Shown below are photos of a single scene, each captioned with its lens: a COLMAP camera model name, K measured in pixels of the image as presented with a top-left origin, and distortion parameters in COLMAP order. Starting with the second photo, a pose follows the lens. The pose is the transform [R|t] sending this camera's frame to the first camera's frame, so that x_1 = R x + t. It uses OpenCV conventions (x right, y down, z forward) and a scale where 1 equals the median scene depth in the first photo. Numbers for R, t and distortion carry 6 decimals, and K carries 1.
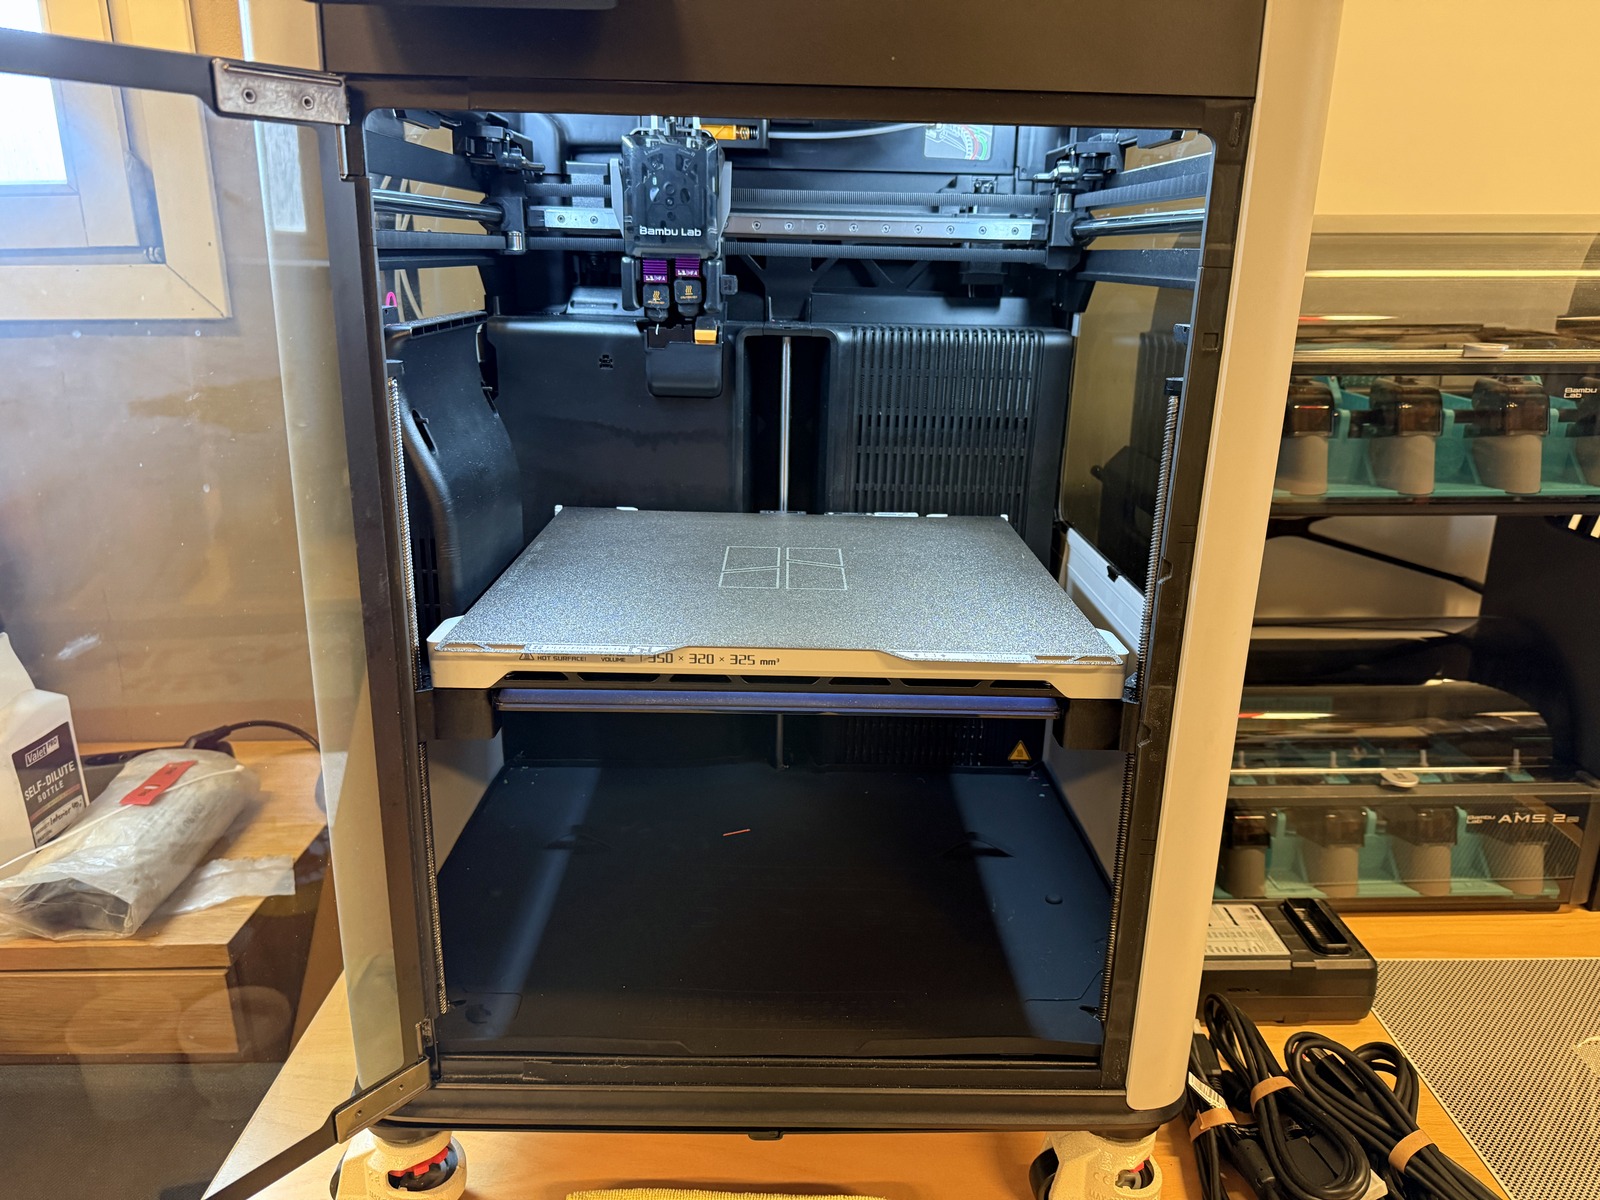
lens RADIAL K [[1131.9, 0, 798.6], [0, 1131.9, 607.7], [0, 0, 1]] dist [0.127777, -0.192089]
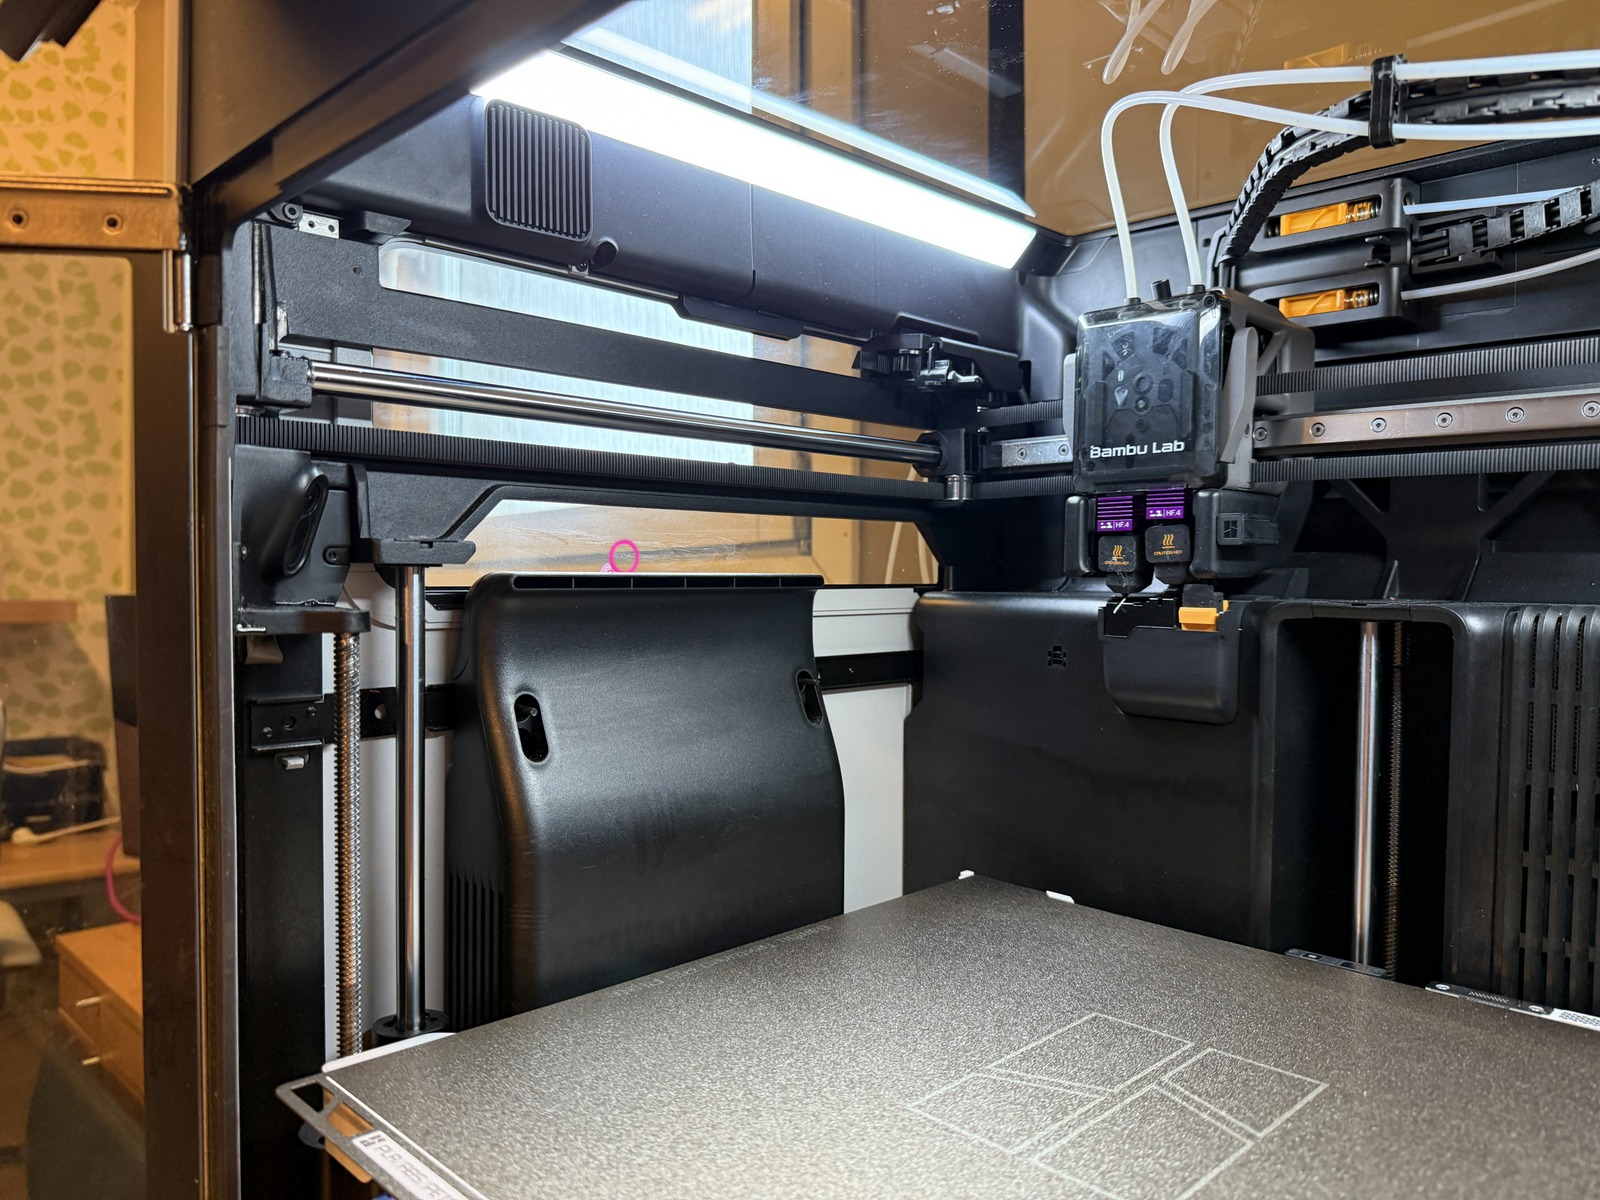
lens RADIAL K [[1158.7, 0, 797.0], [0, 1158.7, 605.4], [0, 0, 1]] dist [0.001441, -0.010761]
pose [[0.698816, 0.004490, -0.715287, 0.190576], [-0.203536, 0.959892, -0.192824, -0.091581], [0.685733, 0.280335, 0.671702, 0.471023]]
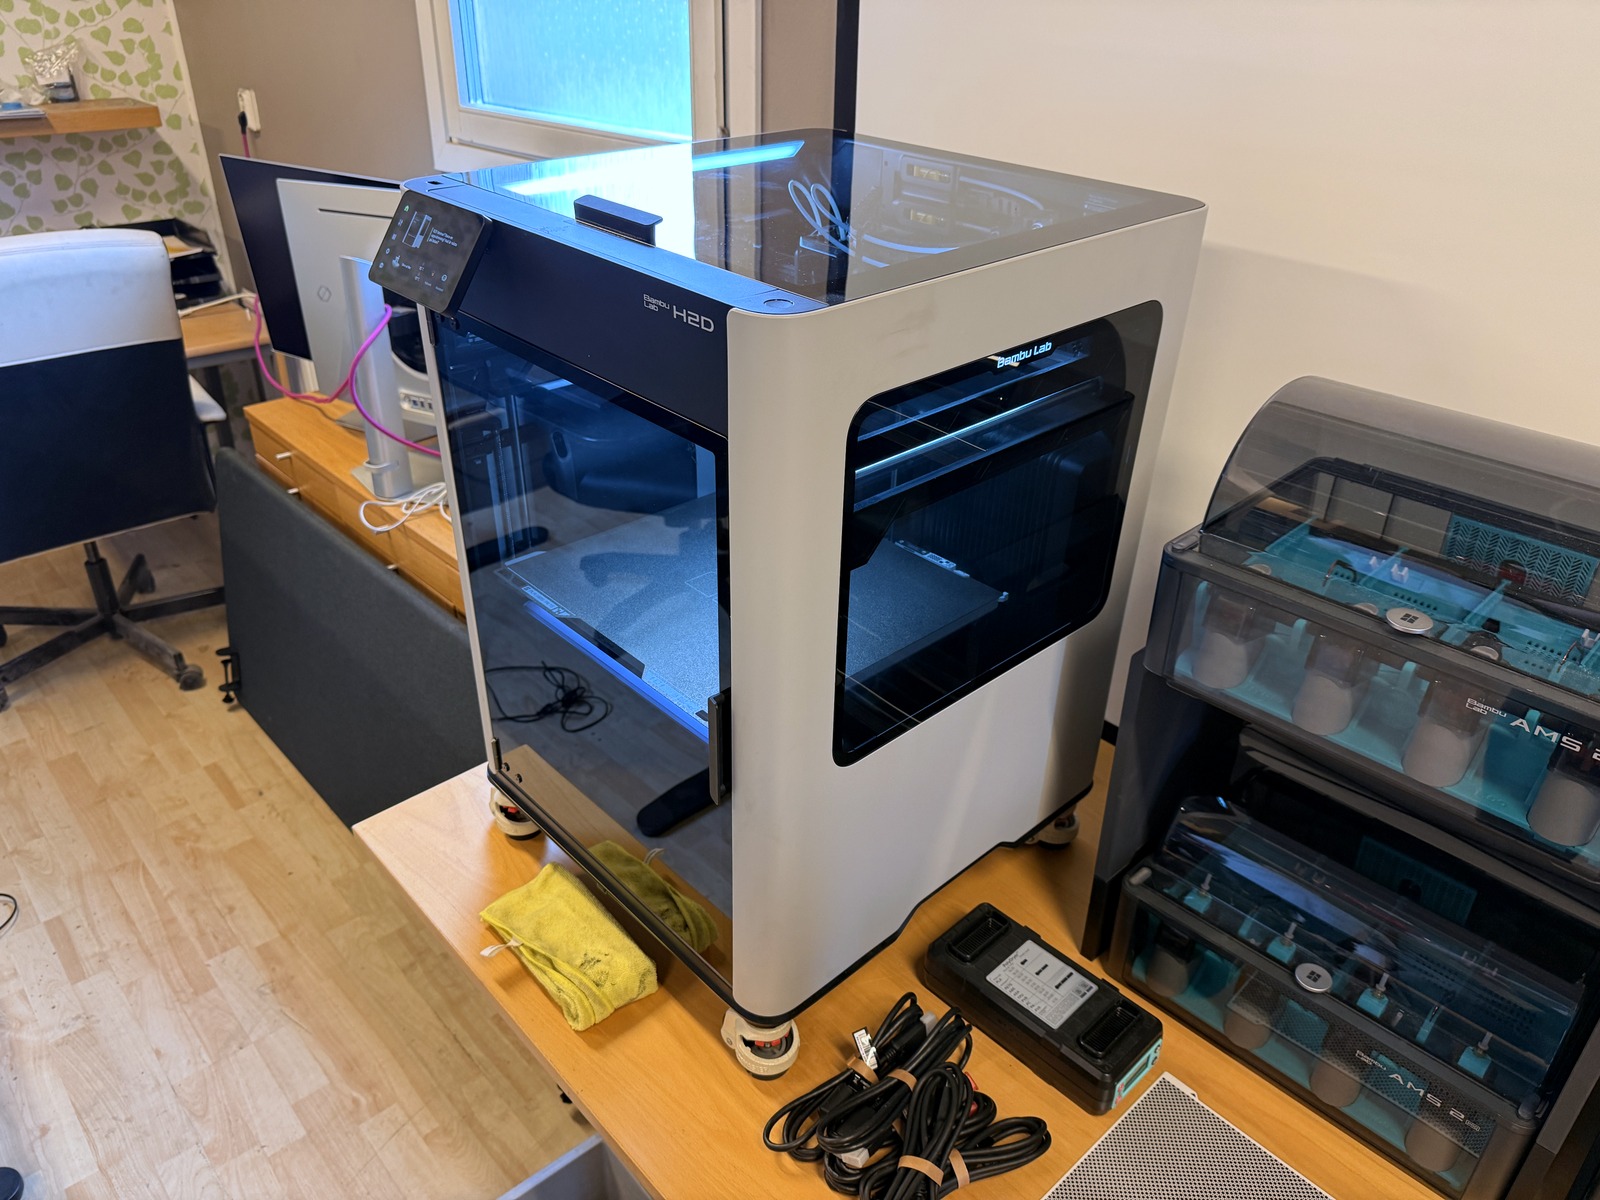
lens RADIAL K [[1134.6, 0, 800.0], [0, 1134.6, 600.0], [0, 0, 1]] dist [0.112894, -0.138403]
pose [[0.677354, 0.373262, -0.633930, 0.824164], [-0.226242, 0.925651, 0.303290, -0.401750], [0.700005, -0.062014, 0.711441, 0.000460]]
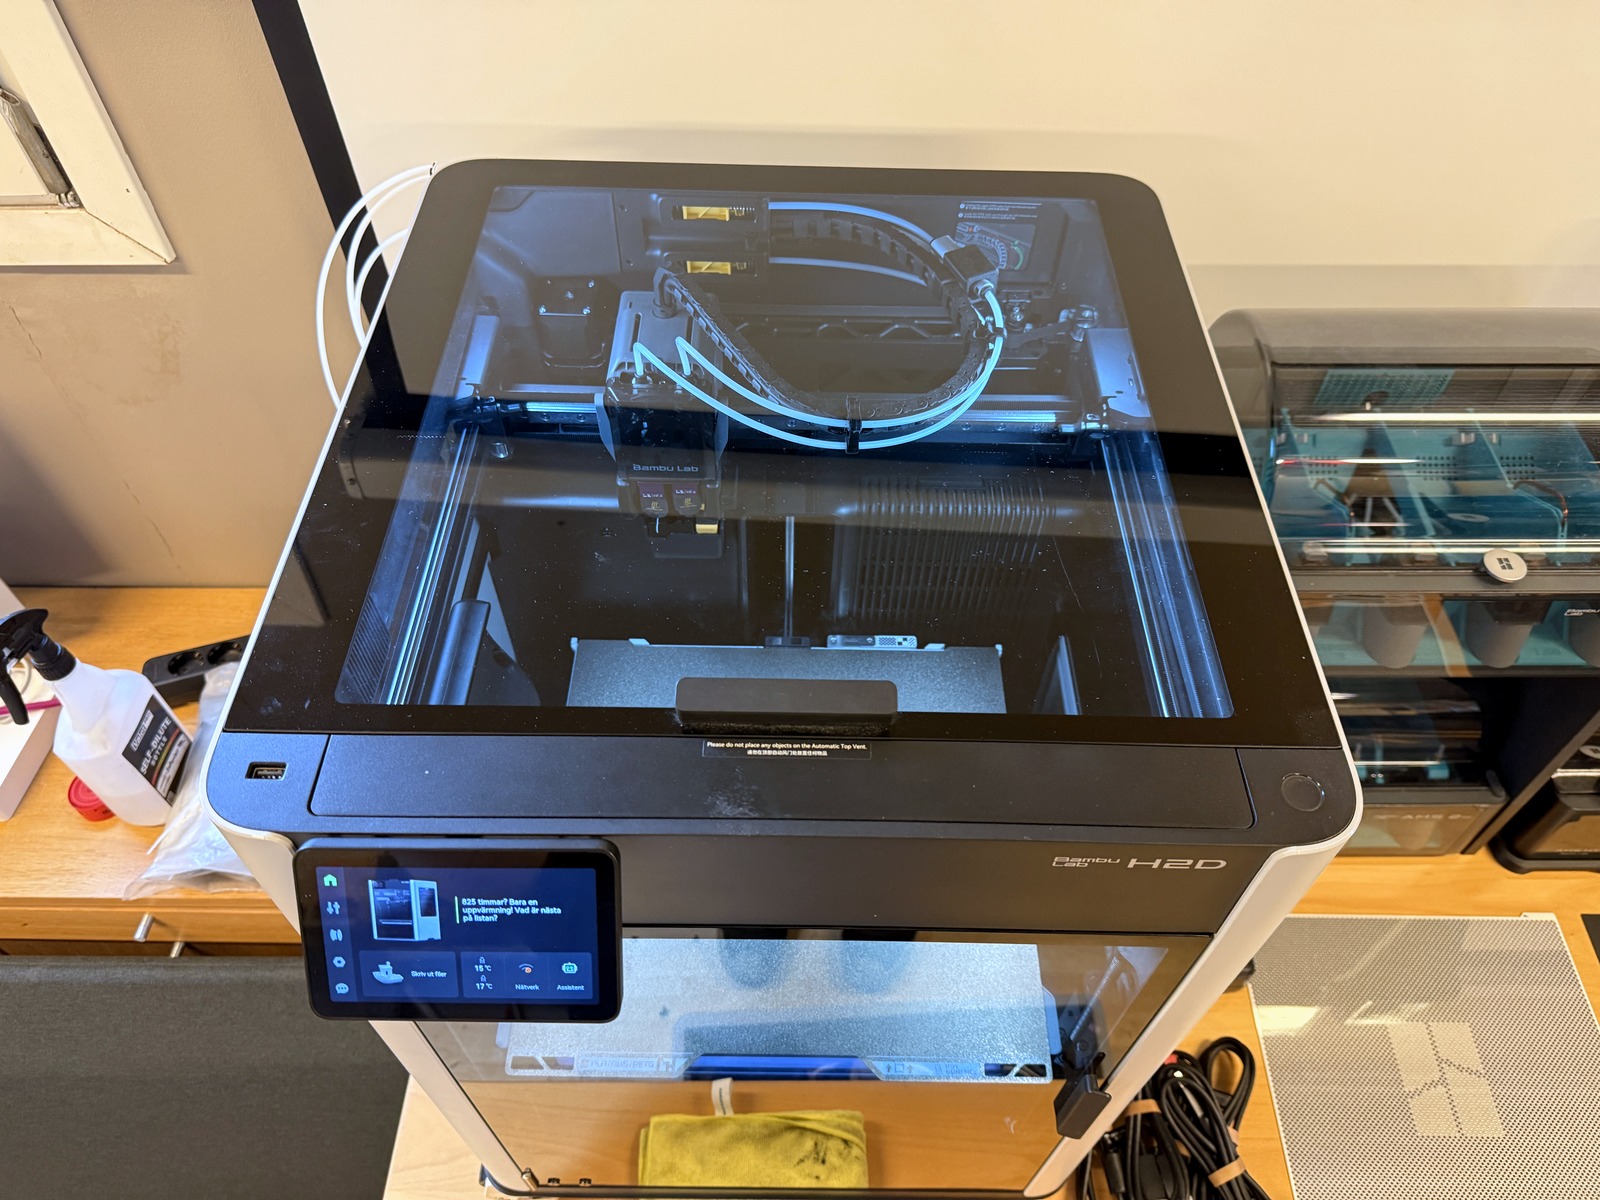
lens RADIAL K [[1131.9, 0, 798.6], [0, 1131.9, 607.7], [0, 0, 1]] dist [0.127777, -0.192089]
pose [[0.999813, 0.009158, -0.017025, 0.014344], [0.001954, 0.828287, 0.560301, -0.723292], [0.019233, -0.560229, 0.828114, 0.156778]]
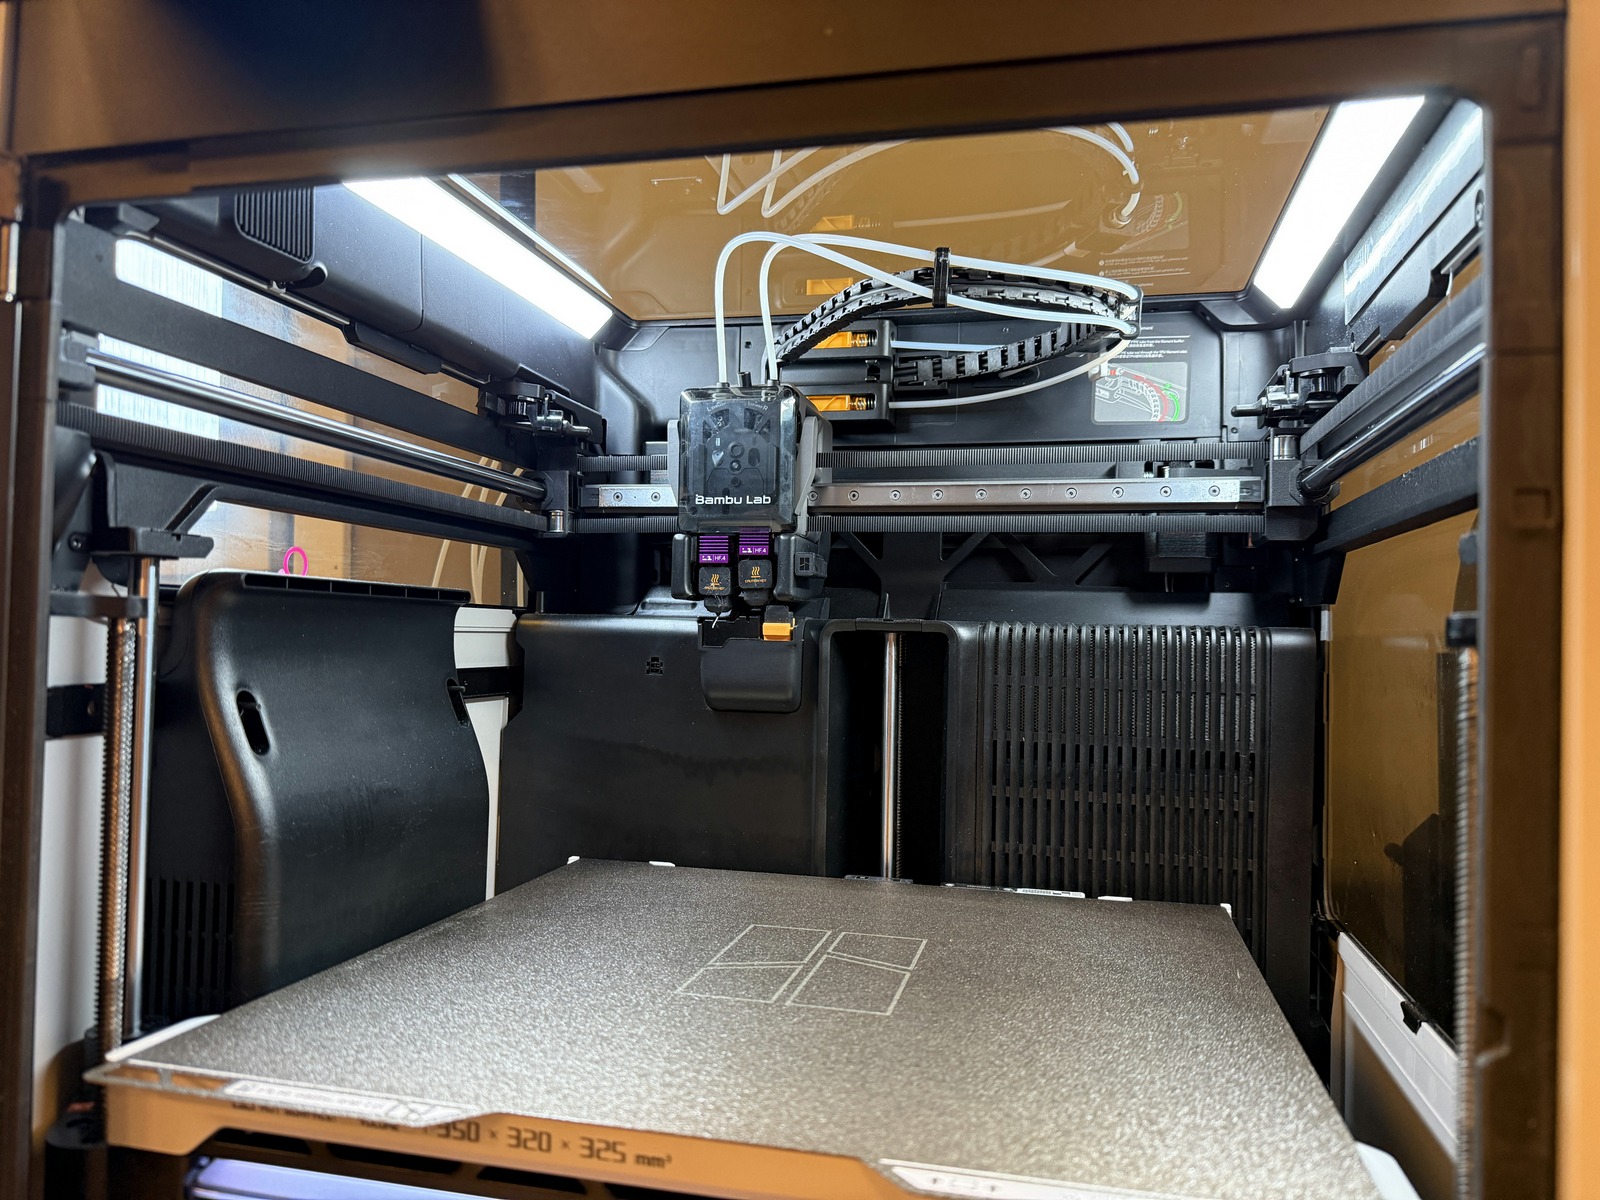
lens RADIAL K [[1131.9, 0, 798.6], [0, 1131.9, 607.7], [0, 0, 1]] dist [0.127777, -0.192089]
pose [[0.969865, -0.009339, -0.243464, 0.112366], [-0.070527, 0.945723, -0.317229, -0.017947], [0.233212, 0.324840, 0.916565, 0.316598]]
